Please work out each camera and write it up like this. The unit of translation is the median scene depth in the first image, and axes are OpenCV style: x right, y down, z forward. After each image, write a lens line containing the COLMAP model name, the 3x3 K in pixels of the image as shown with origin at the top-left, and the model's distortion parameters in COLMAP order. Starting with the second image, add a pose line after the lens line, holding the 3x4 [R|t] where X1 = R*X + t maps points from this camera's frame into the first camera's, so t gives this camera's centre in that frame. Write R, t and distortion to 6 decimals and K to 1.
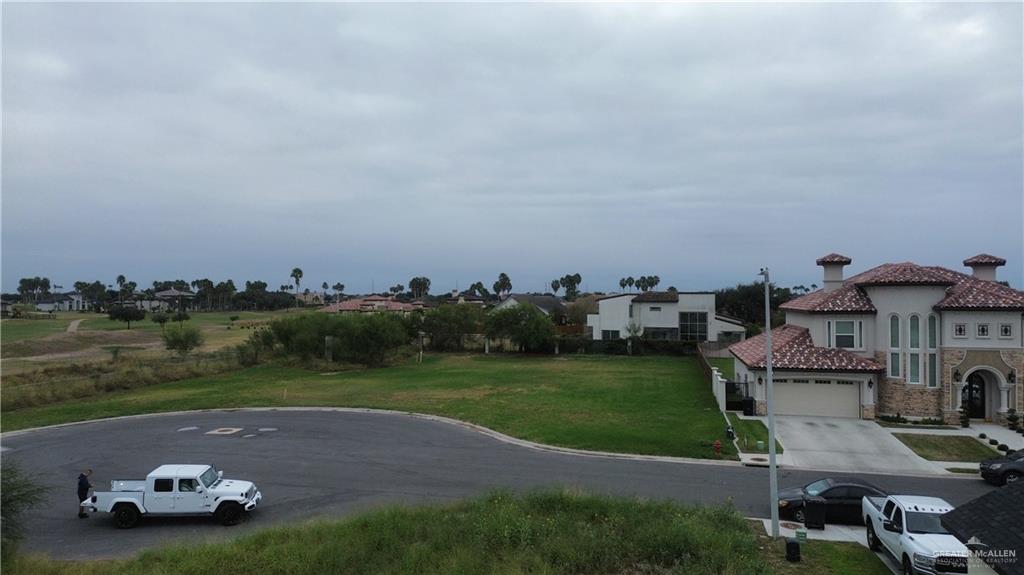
lens RADIAL K [[717.5, 0, 510.8], [0, 717.5, 291.0], [0, 0, 1]] dist [0.084438, -0.091218]
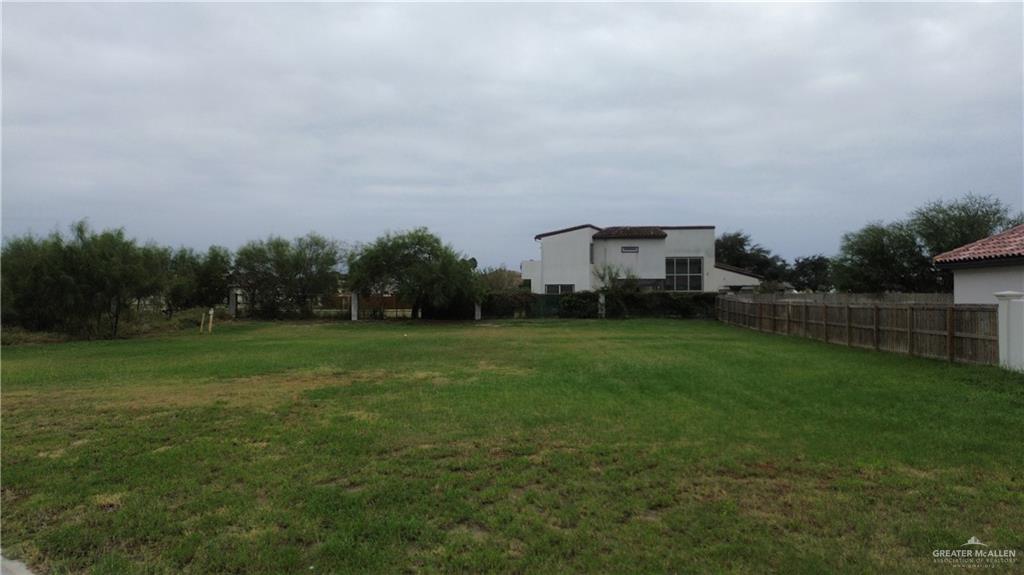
lens RADIAL K [[717.5, 0, 509.4], [0, 717.5, 285.5], [0, 0, 1]] dist [0.084438, -0.091218]
pose [[0.988004, -0.003363, 0.154394, 0.000551], [0.004080, 0.999982, -0.004324, 0.058212], [-0.154377, 0.004902, 0.988000, 0.395008]]
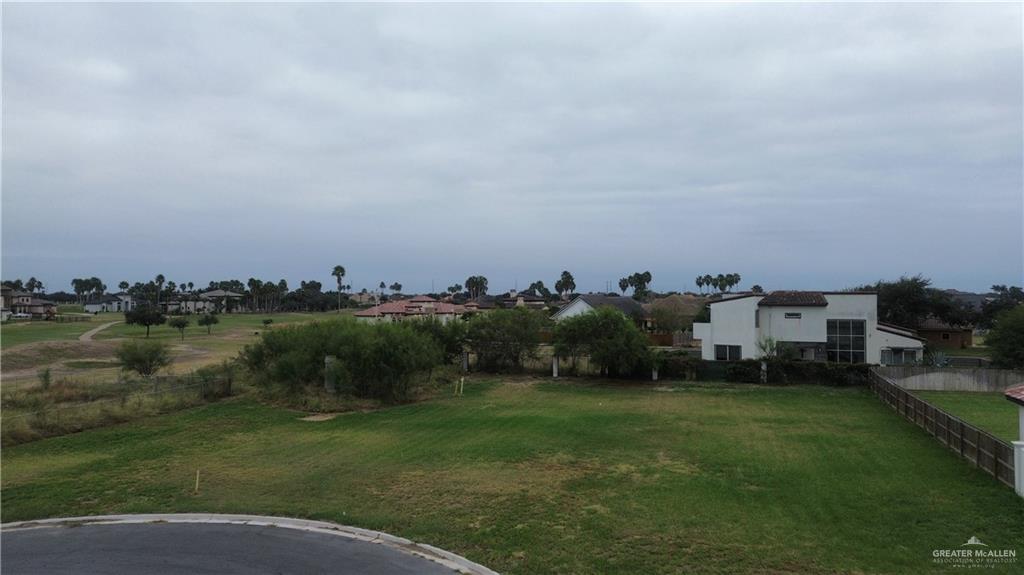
lens RADIAL K [[717.5, 0, 509.3], [0, 717.5, 288.1], [0, 0, 1]] dist [0.084438, -0.091218]
pose [[0.996394, -0.002226, -0.084819, -0.017118], [0.001934, 0.999992, -0.003527, -0.000200], [0.084827, 0.003350, 0.996390, 0.260449]]
